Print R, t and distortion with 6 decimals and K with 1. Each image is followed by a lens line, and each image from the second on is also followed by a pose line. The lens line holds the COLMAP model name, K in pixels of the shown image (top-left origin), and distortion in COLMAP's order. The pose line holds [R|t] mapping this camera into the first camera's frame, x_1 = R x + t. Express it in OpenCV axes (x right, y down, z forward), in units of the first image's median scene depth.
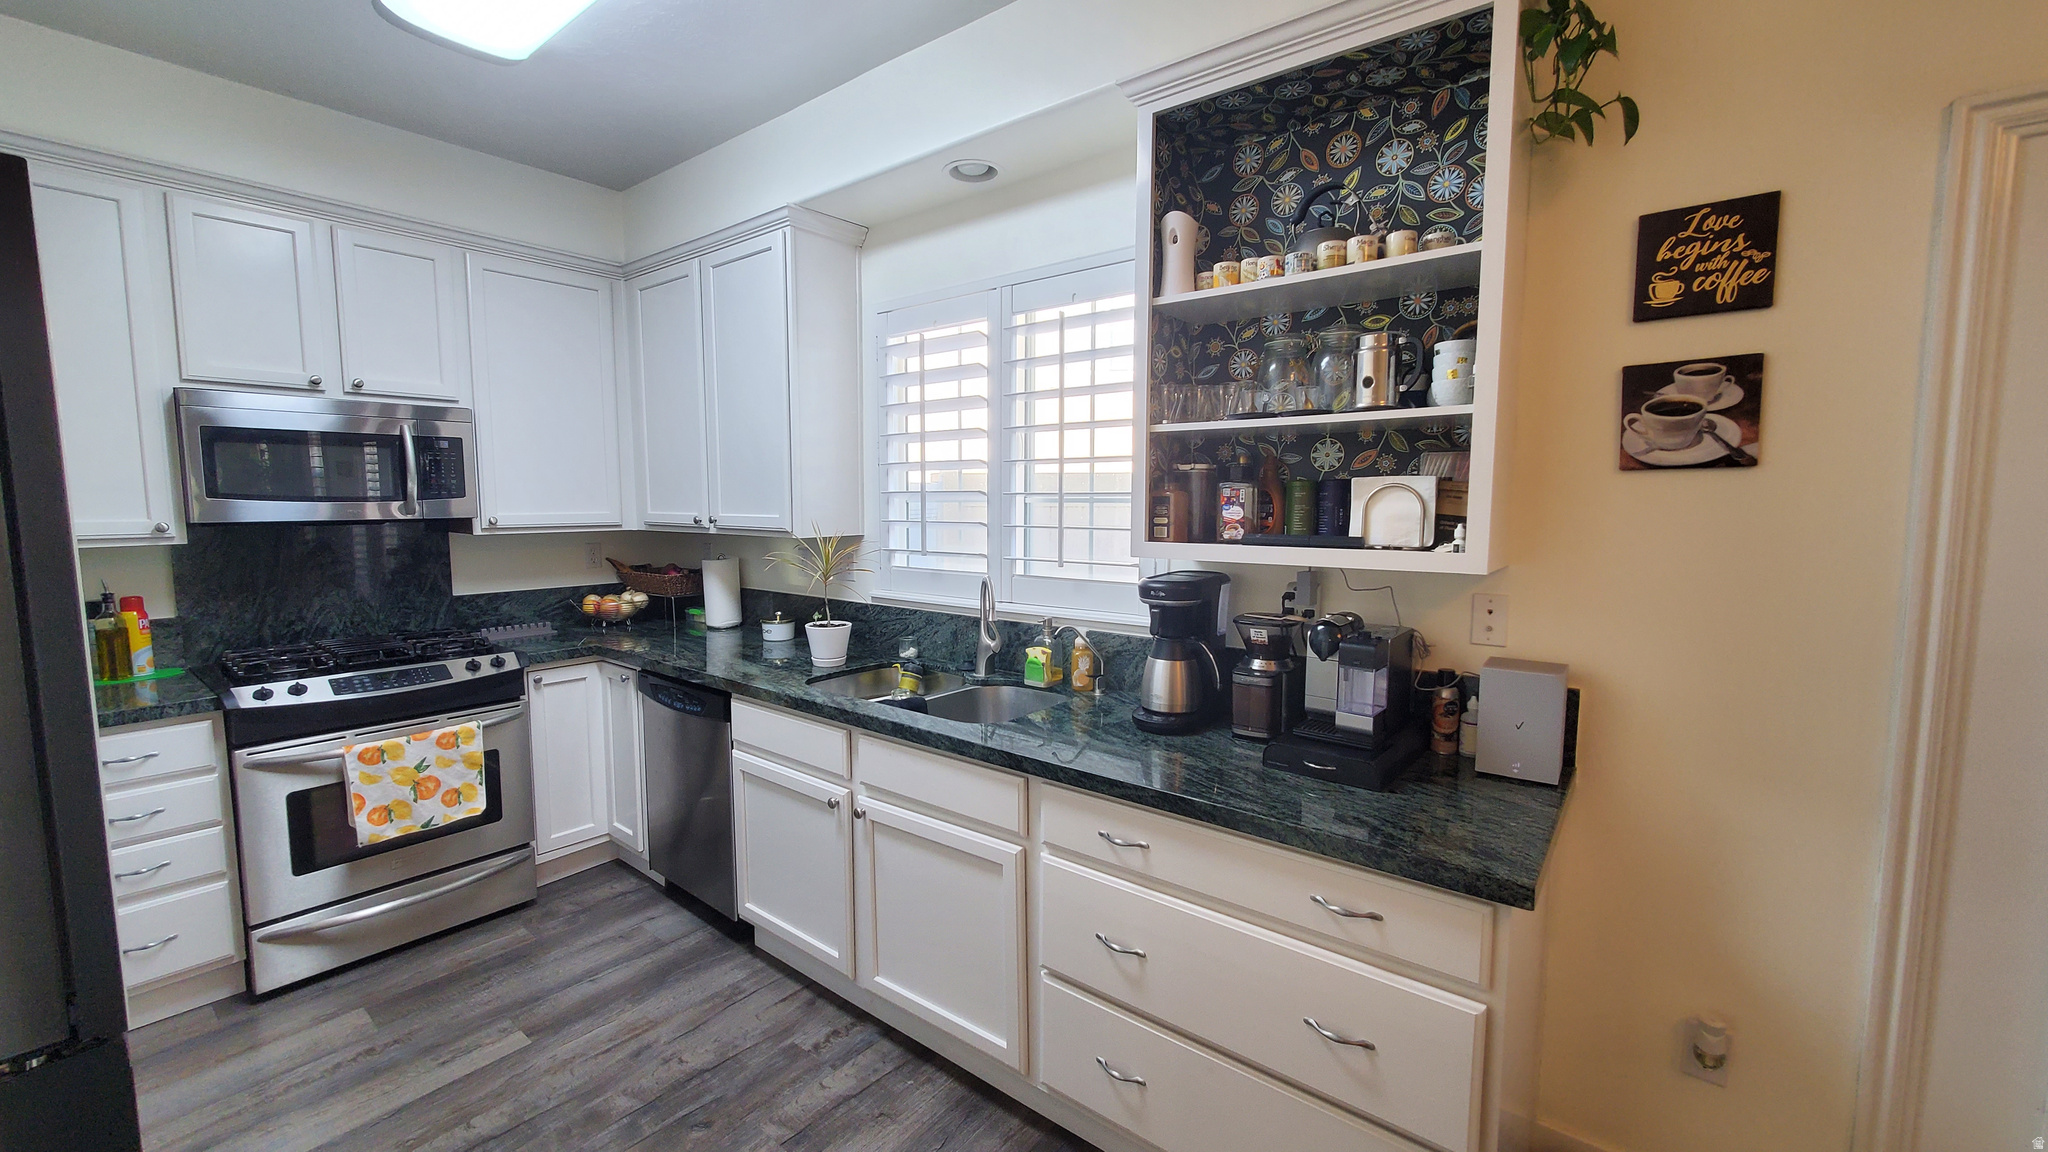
lens RADIAL K [[811.0, 0, 1012.6], [0, 811.0, 573.4], [0, 0, 1]] dist [-0.000756, -0.000182]
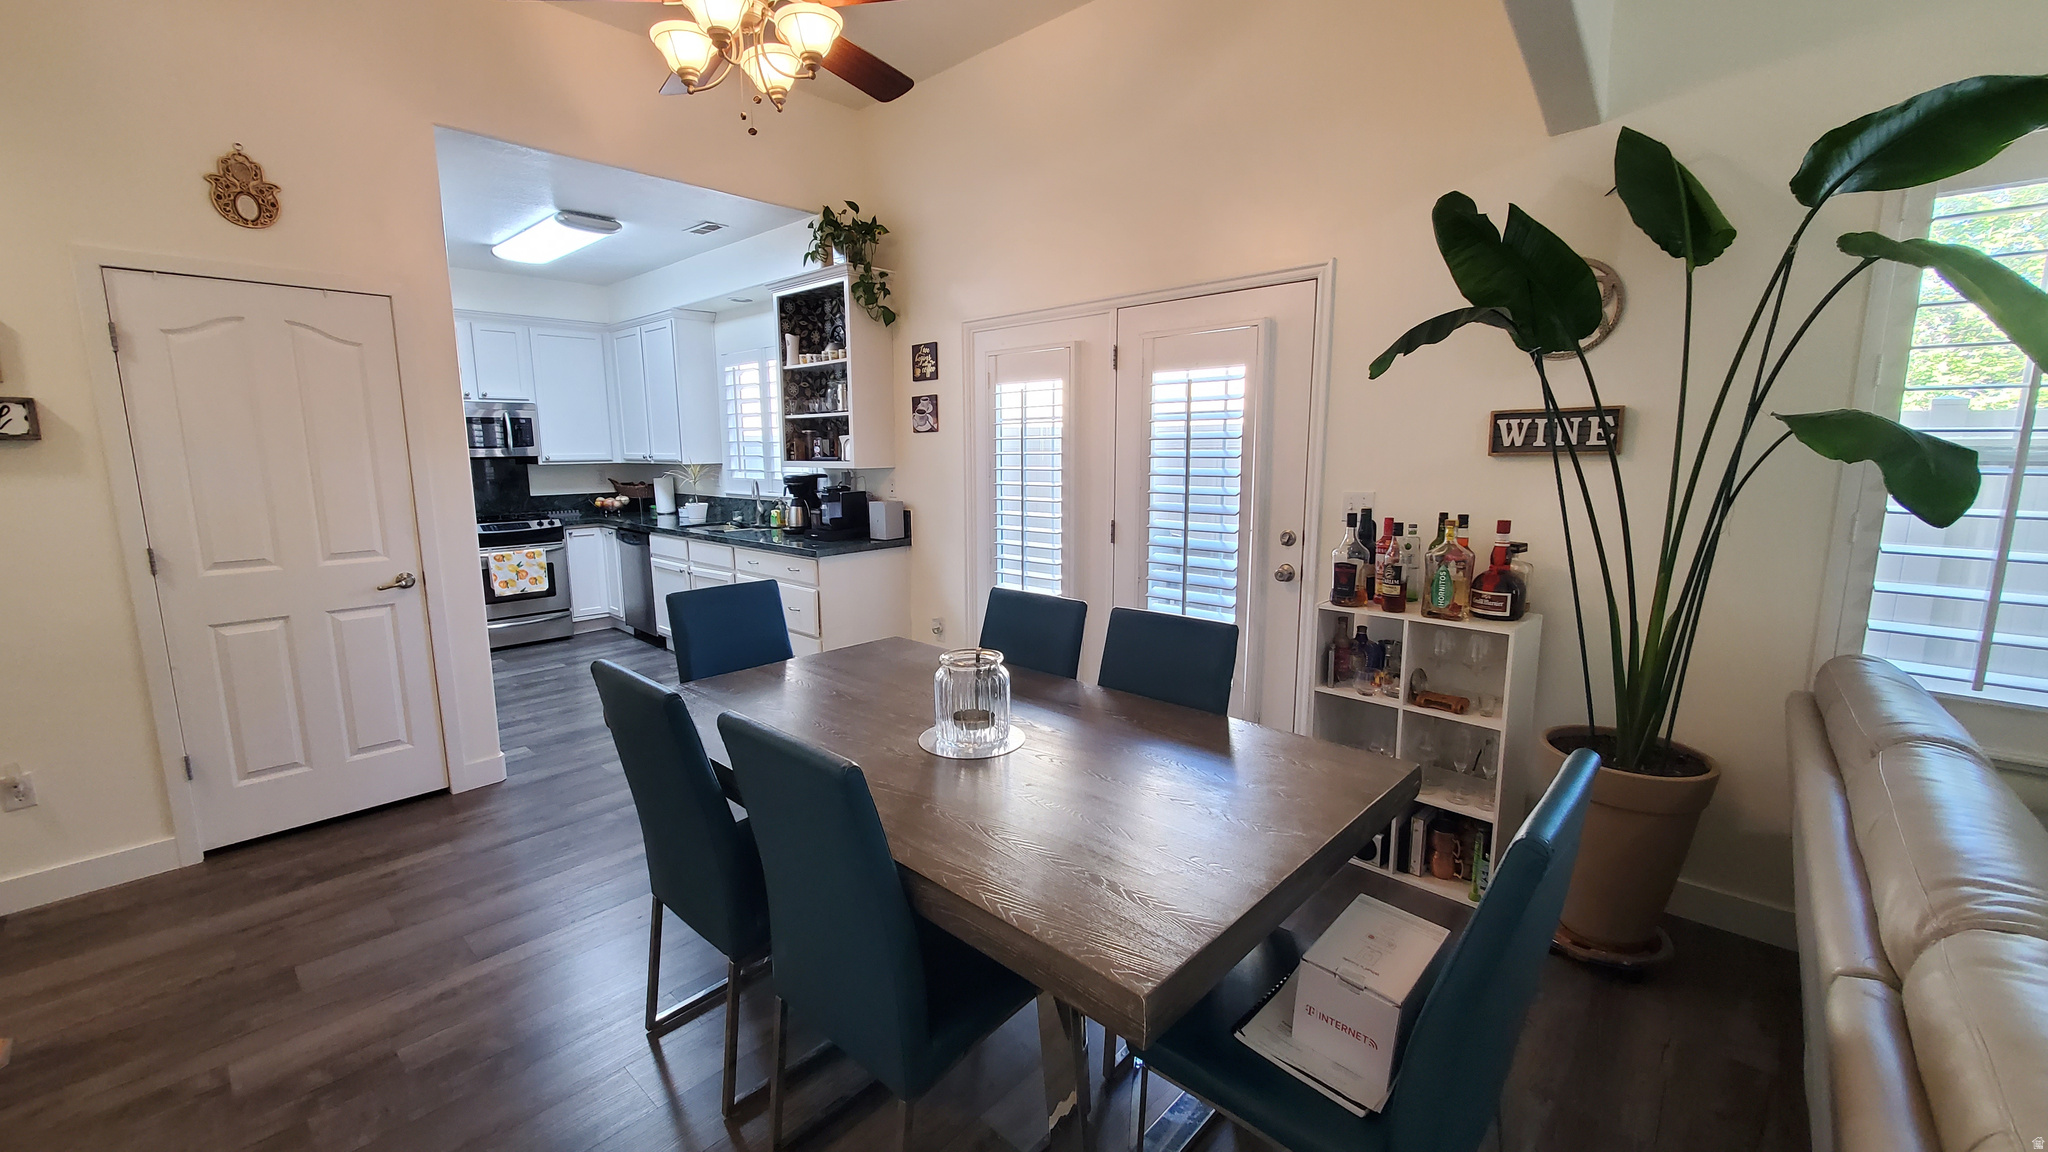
lens RADIAL K [[812.1, 0, 1016.8], [0, 812.1, 573.7], [0, 0, 1]] dist [-0.001279, -0.000452]
pose [[0.997765, 0.002905, -0.066757, 0.890420], [0.001341, 0.997983, 0.063471, 0.129631], [0.066807, -0.063419, 0.995748, -1.286229]]
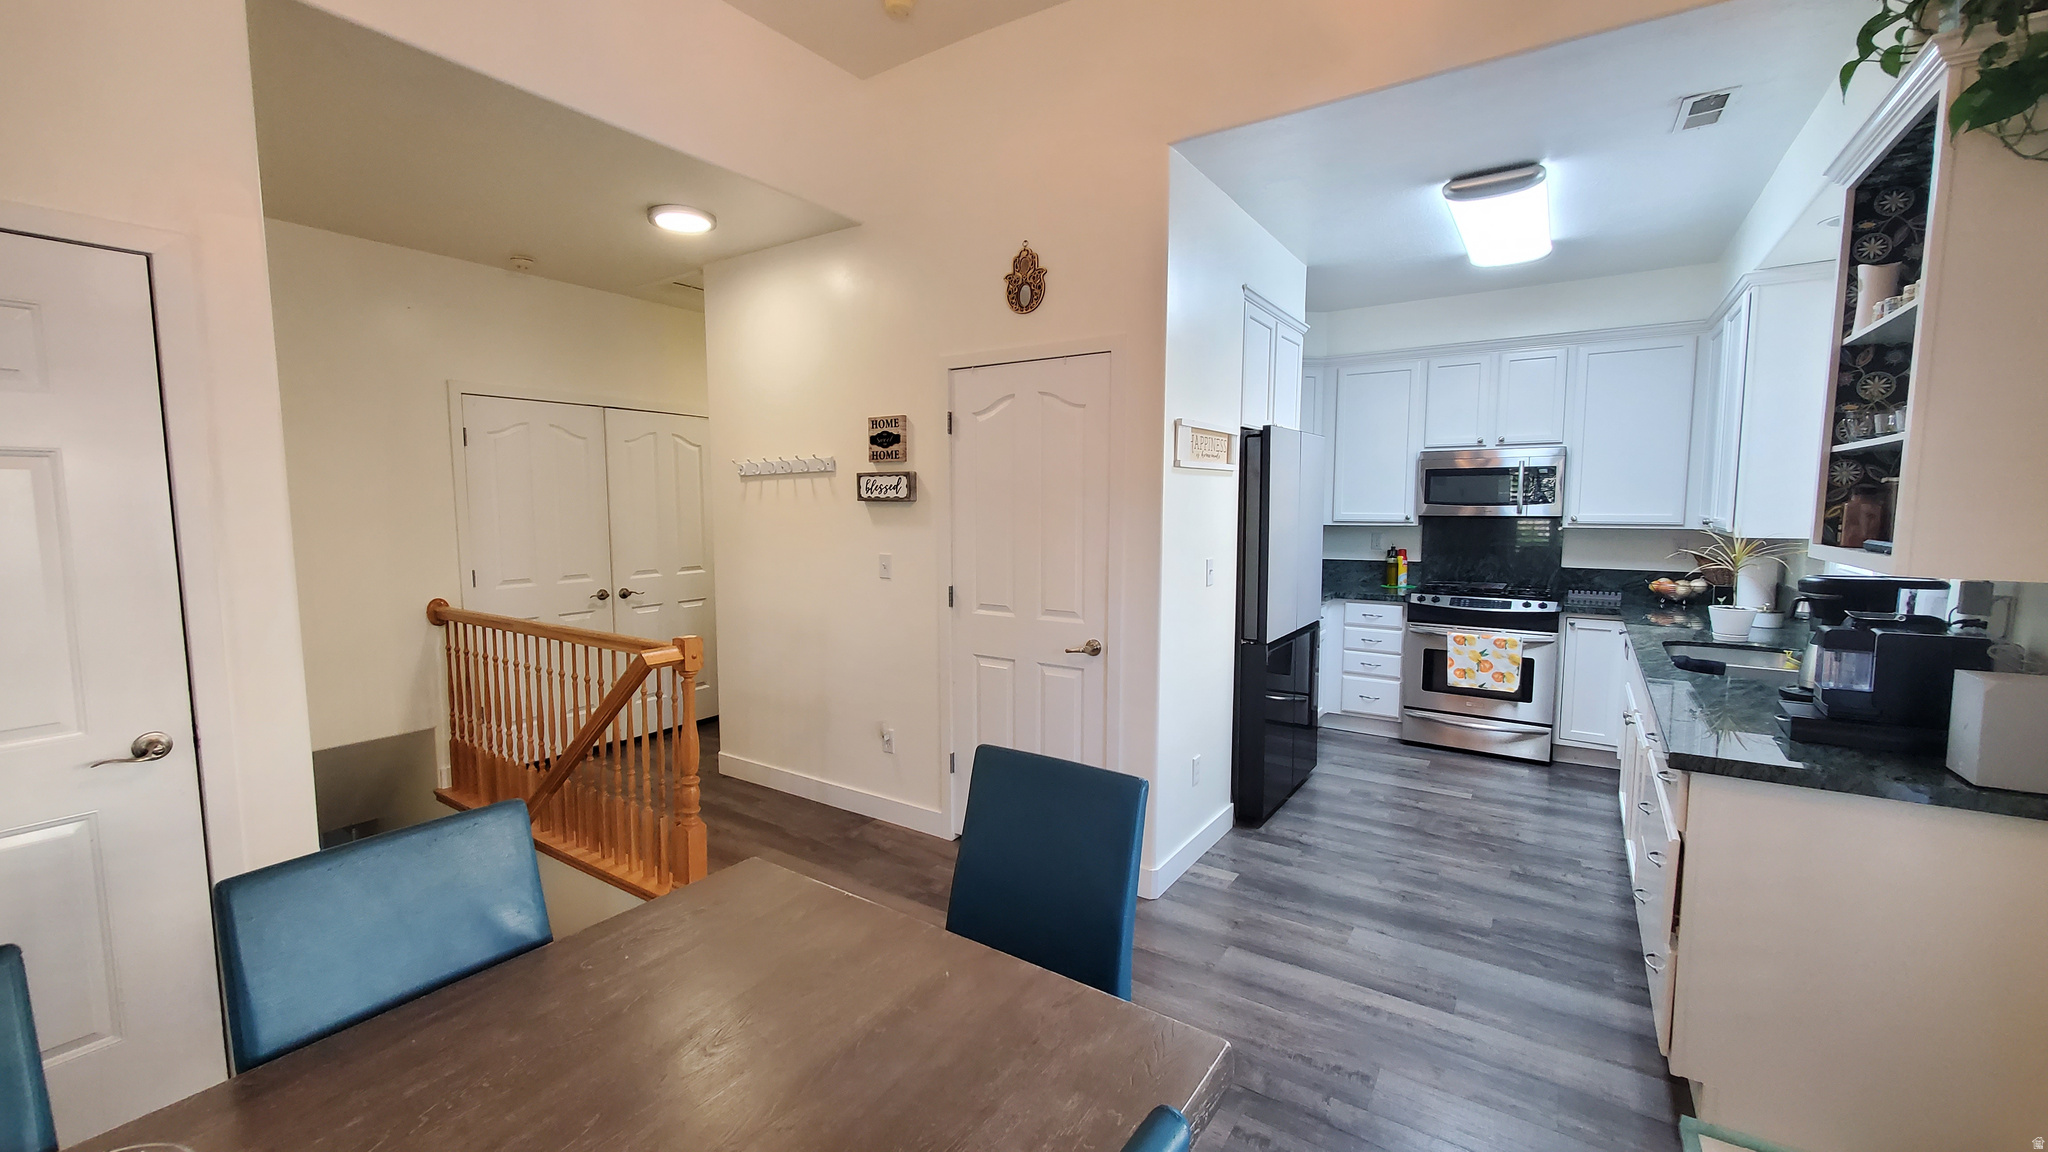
lens RADIAL K [[818.2, 0, 1007.3], [0, 818.2, 578.7], [0, 0, 1]] dist [-0.000228, -0.000201]
pose [[0.078093, 0.094987, -0.992411, 1.056926], [-0.090823, 0.991989, 0.087799, 0.011776], [0.992800, 0.083277, 0.086094, -0.236987]]
